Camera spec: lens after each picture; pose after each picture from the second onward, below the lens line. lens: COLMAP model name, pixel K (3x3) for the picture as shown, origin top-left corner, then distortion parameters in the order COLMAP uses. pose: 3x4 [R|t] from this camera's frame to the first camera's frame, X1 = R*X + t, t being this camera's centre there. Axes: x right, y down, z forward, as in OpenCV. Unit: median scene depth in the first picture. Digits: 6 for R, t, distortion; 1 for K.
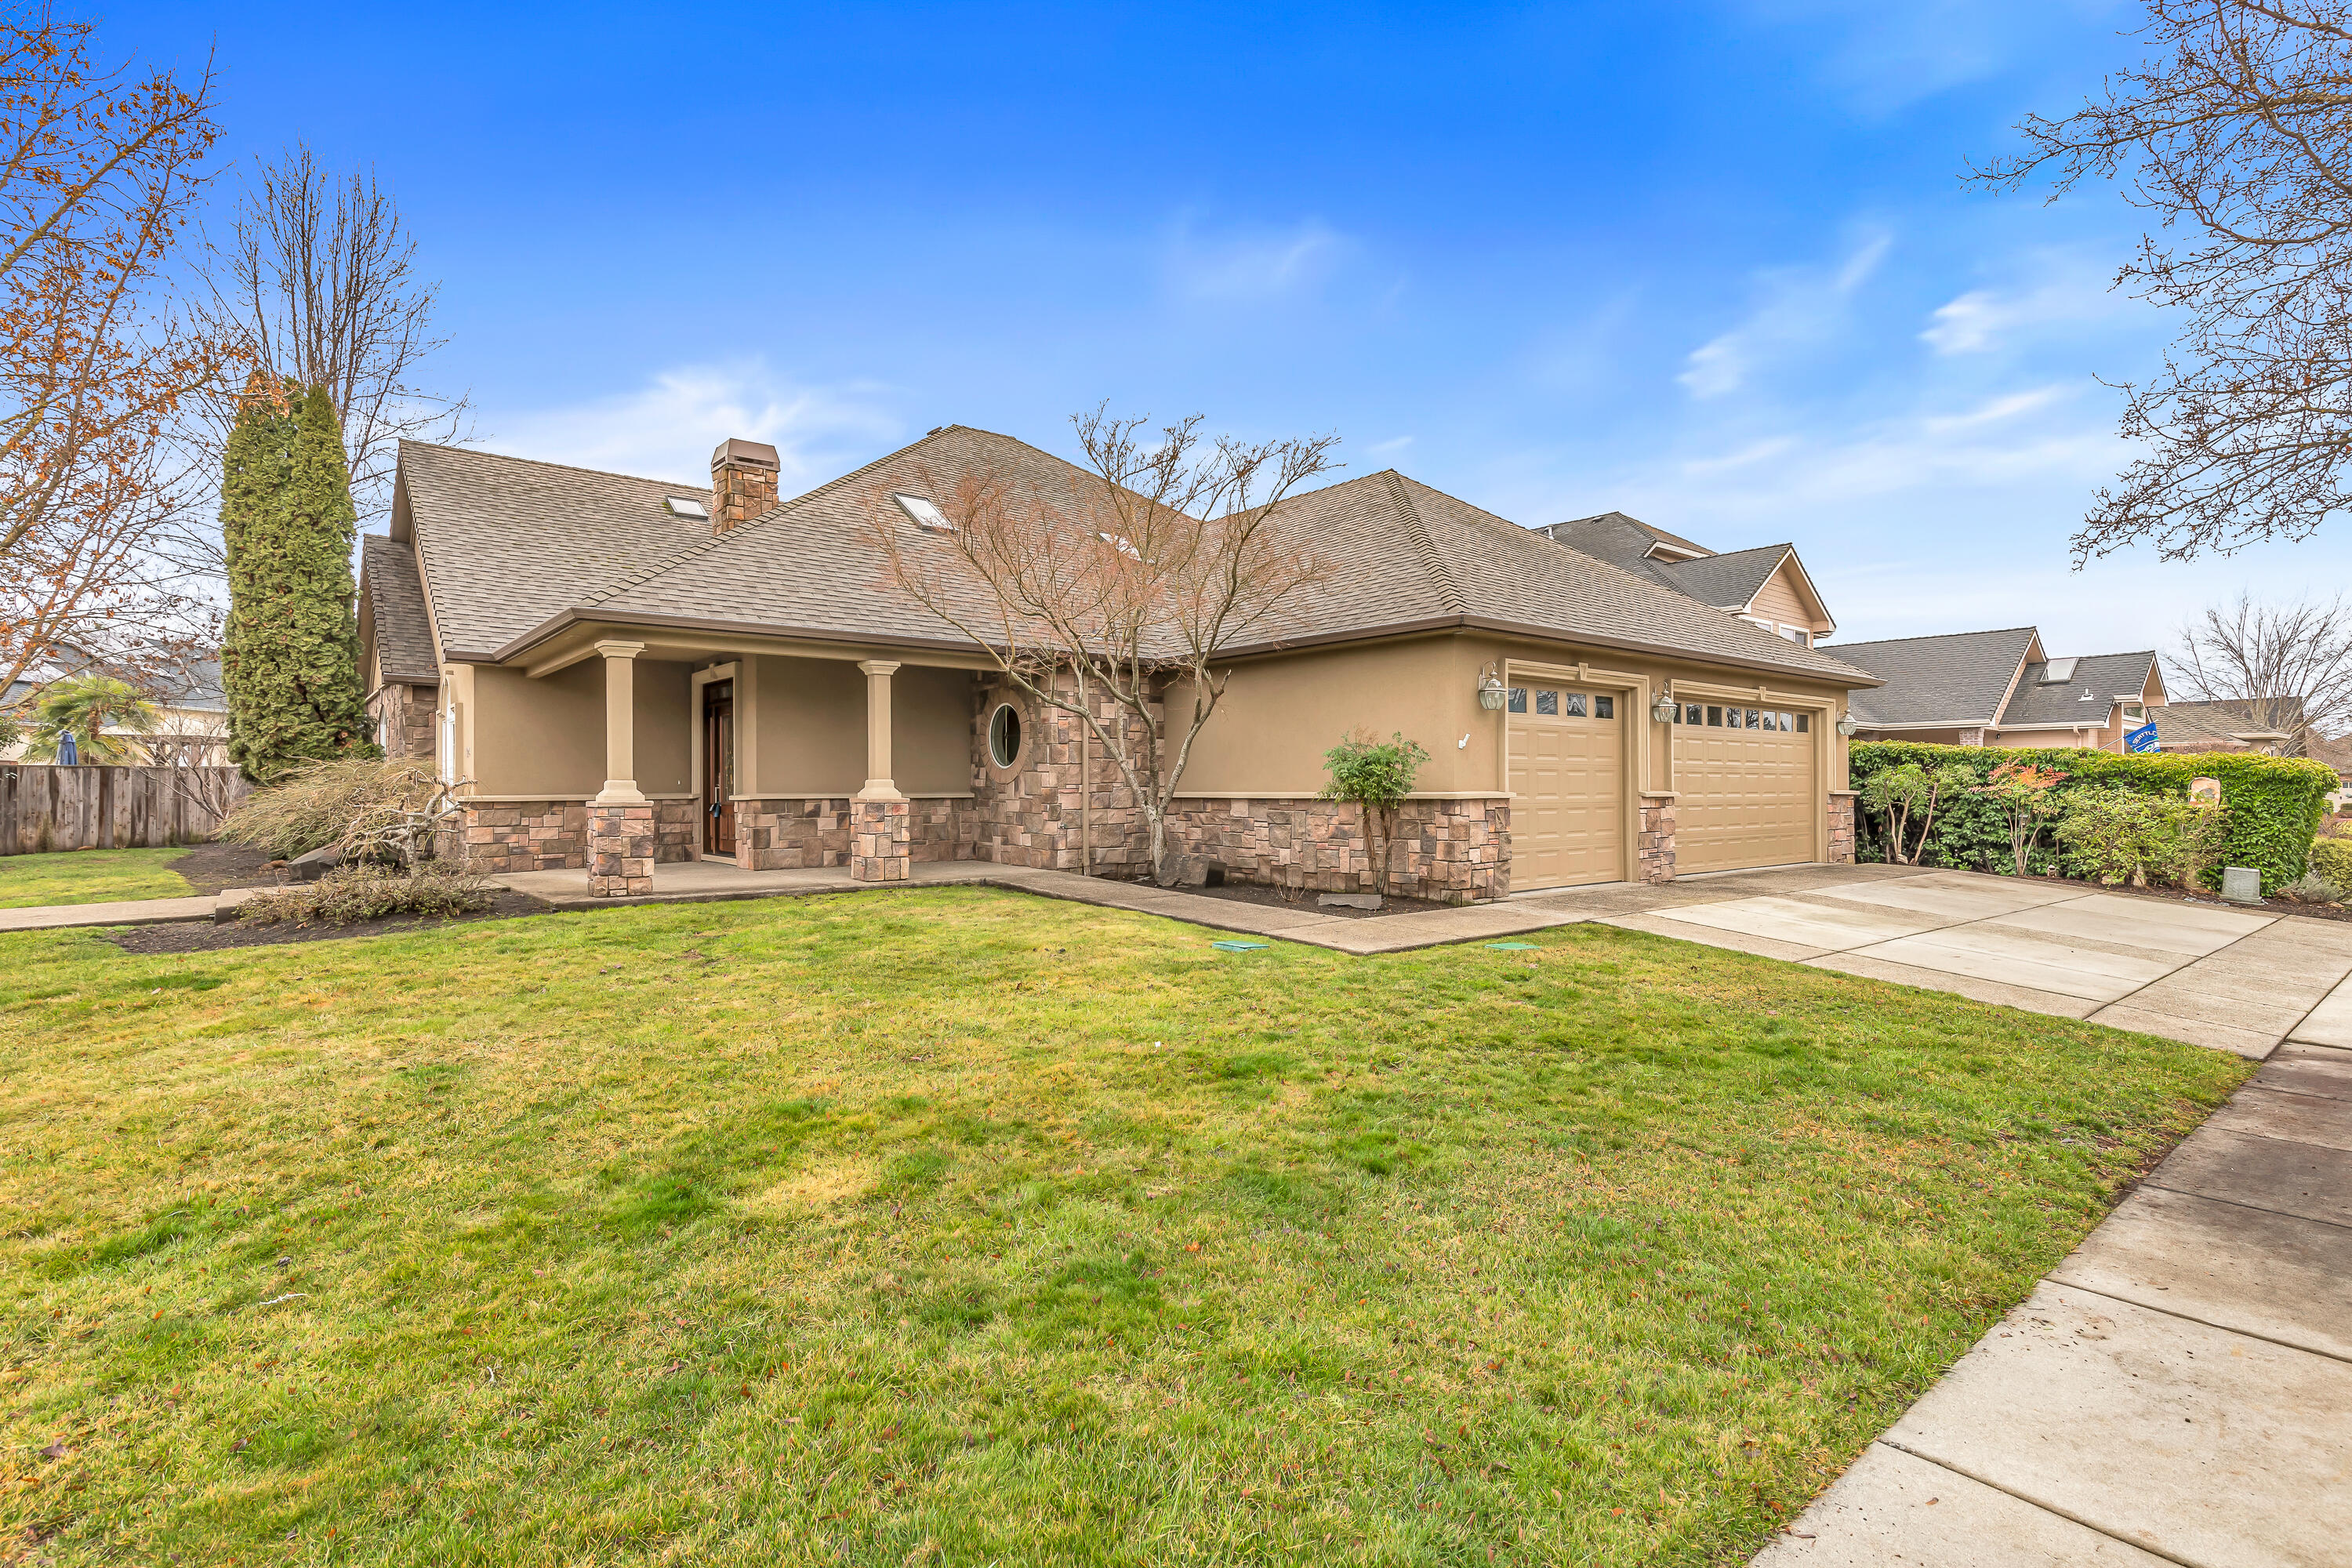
lens RADIAL K [[1095.4, 0, 1179.7], [0, 1095.4, 763.1], [0, 0, 1]] dist [0.023323, -0.006695]
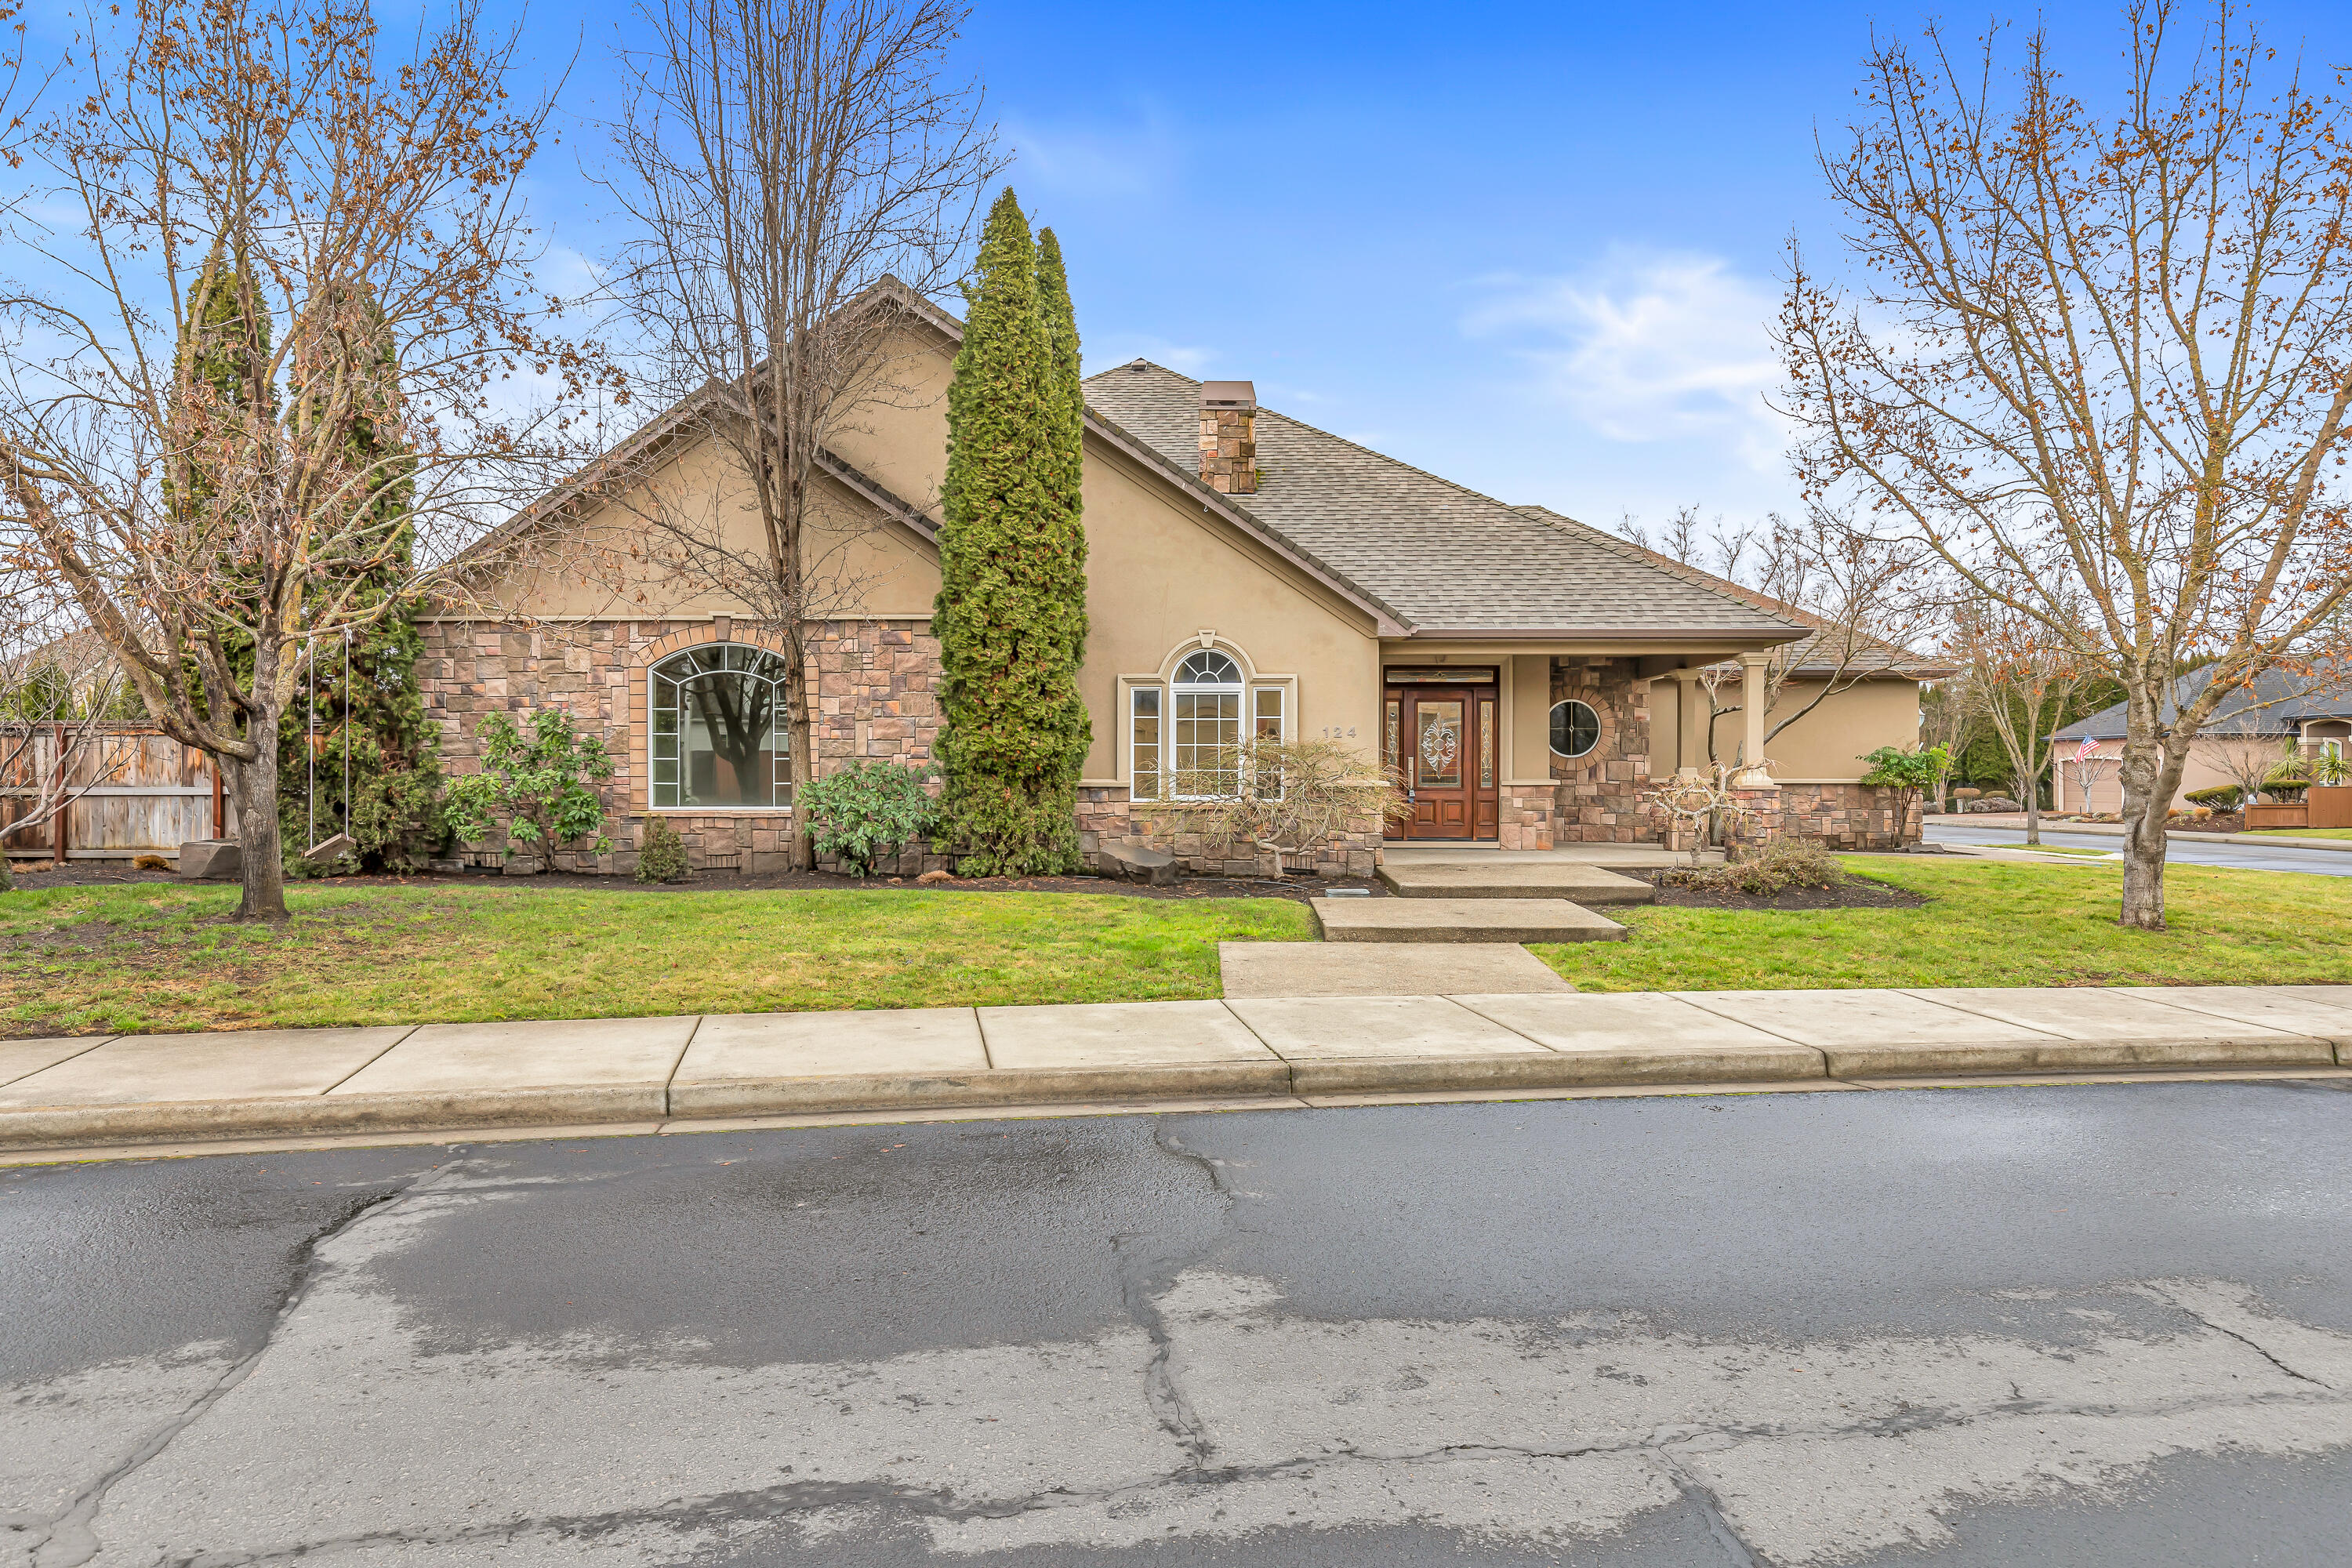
lens RADIAL K [[1520.6, 0, 1189.1], [0, 1520.6, 803.9], [0, 0, 1]] dist [-0.000707, 0.004500]
pose [[0.659014, -0.011594, 0.752041, -1.541689], [-0.024063, 0.999044, 0.036488, 0.005422], [-0.751746, -0.042142, 0.658105, 0.256516]]
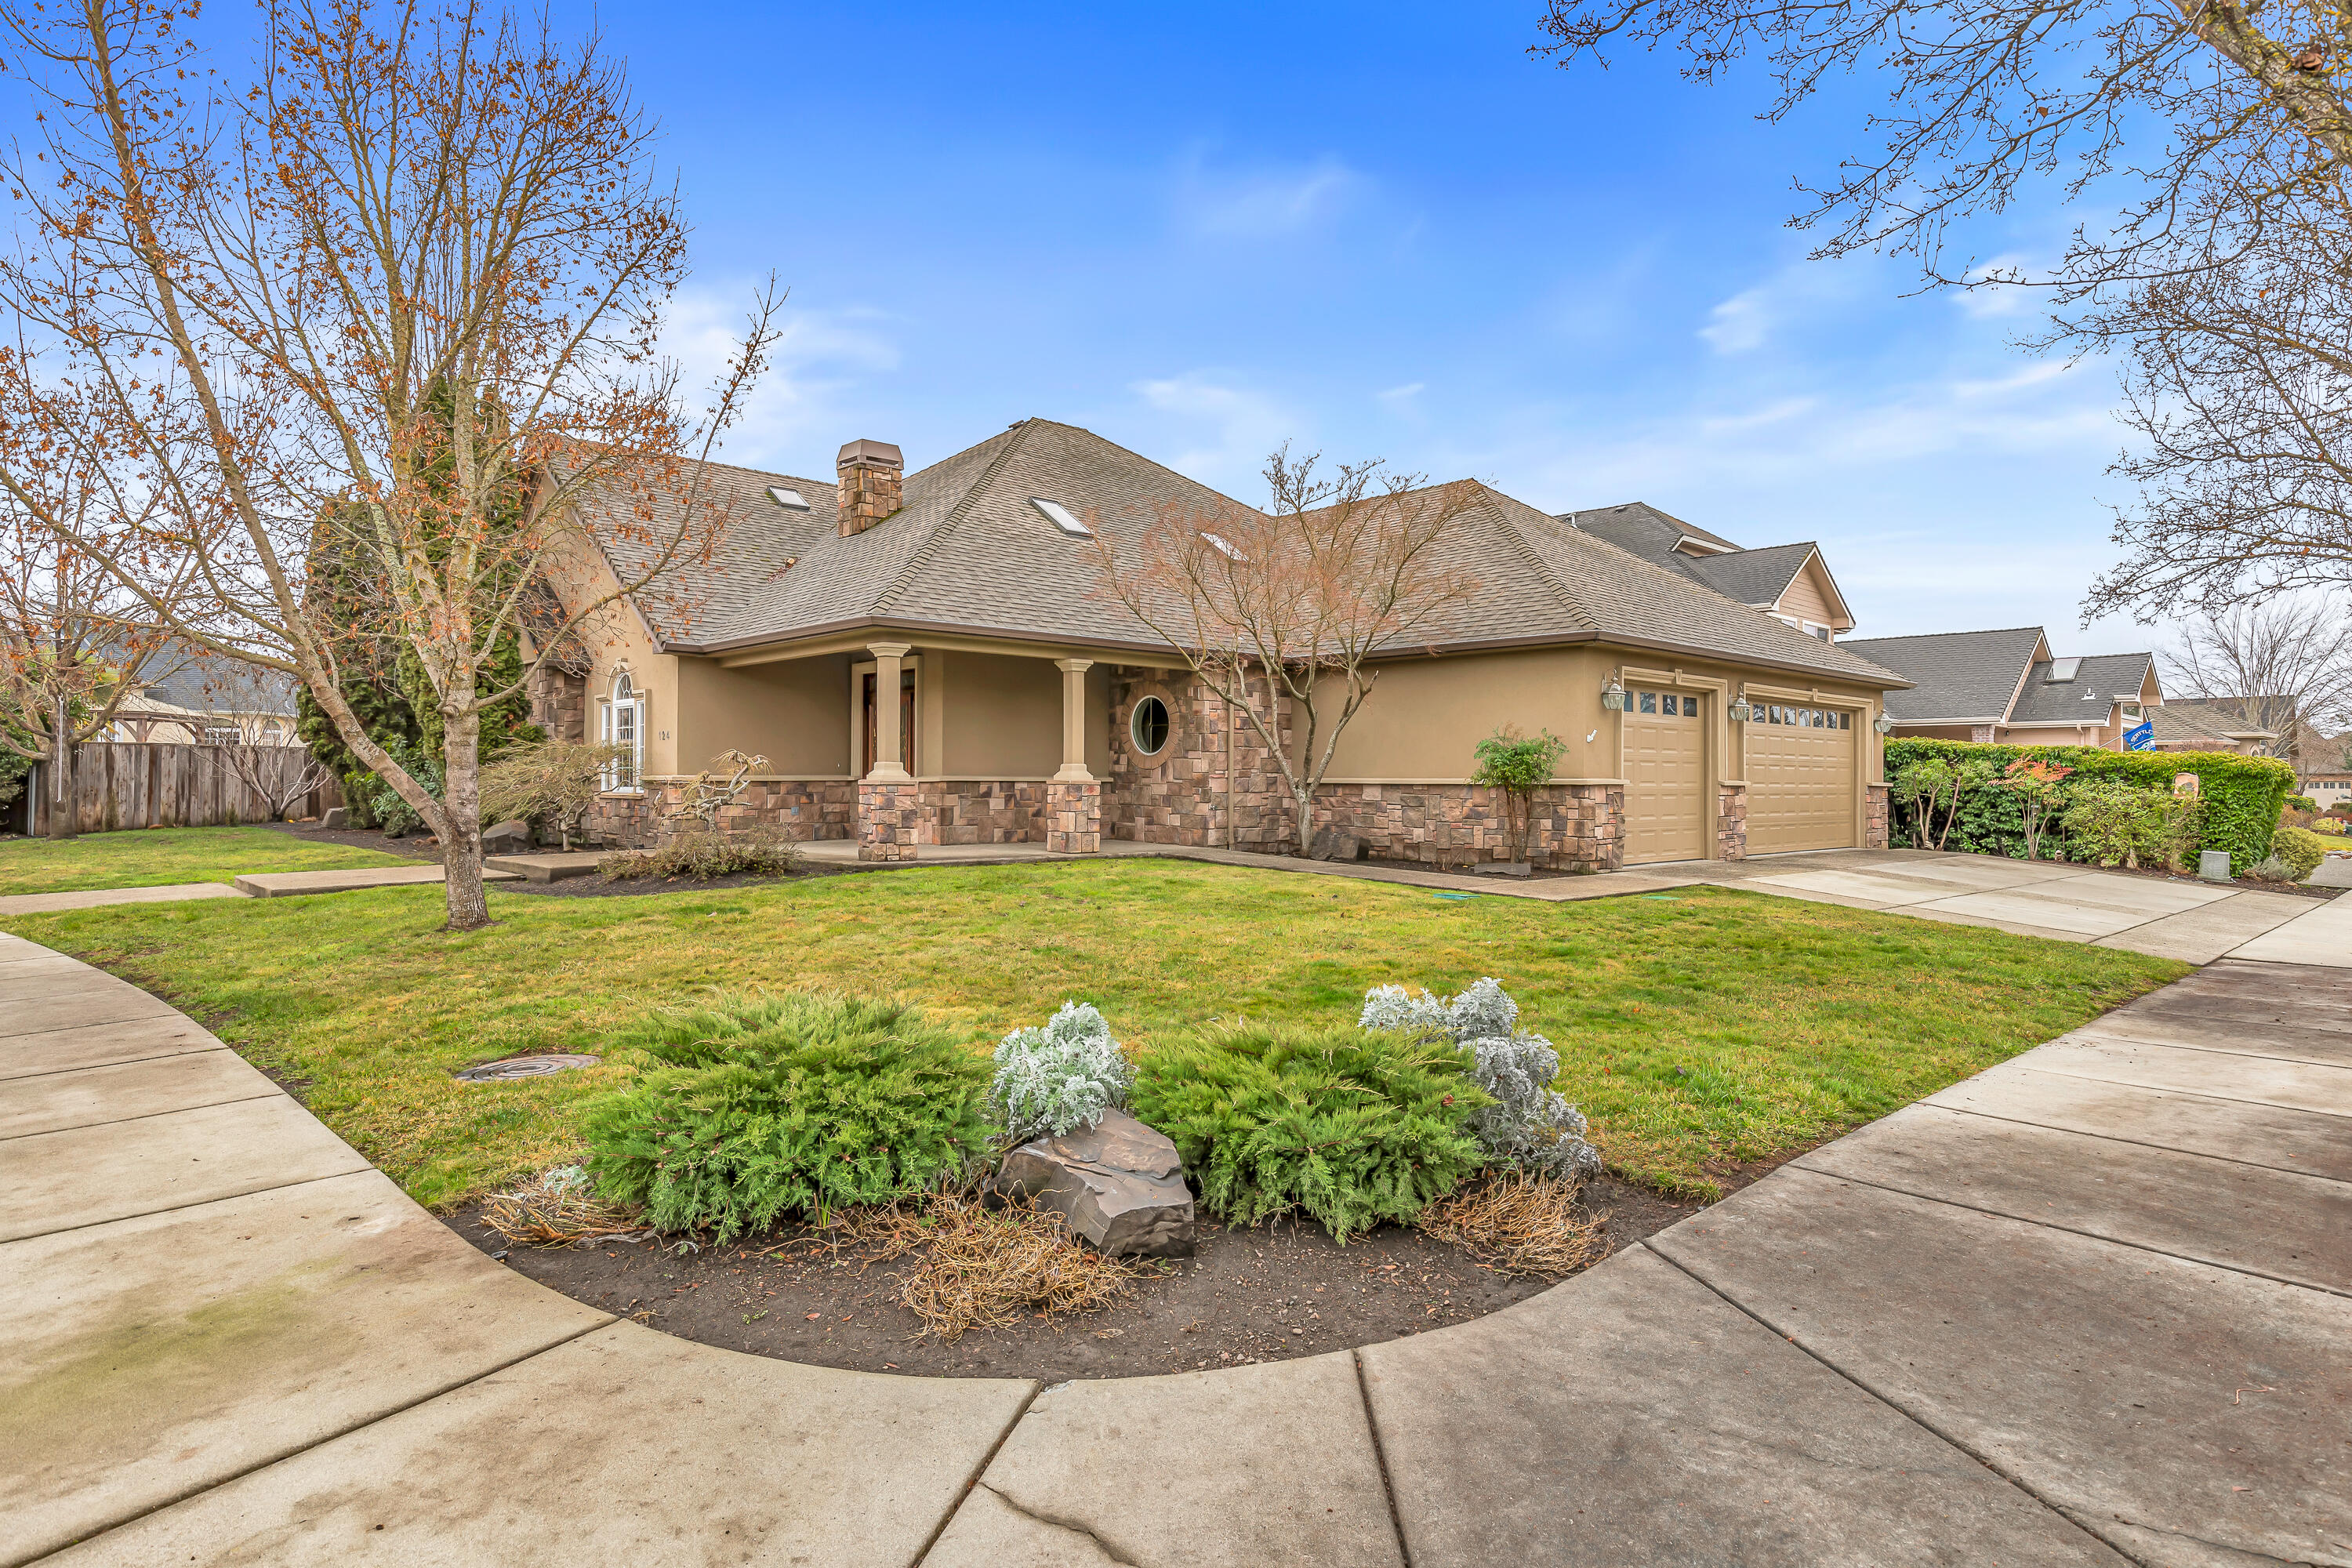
lens RADIAL K [[1315.2, 0, 1174.8], [0, 1315.2, 781.4], [0, 0, 1]] dist [-0.001973, 0.004244]
pose [[0.997907, 0.007840, 0.064182, -0.211425], [-0.009472, 0.999638, 0.025166, -0.002063], [-0.063961, -0.025721, 0.997621, -0.298719]]
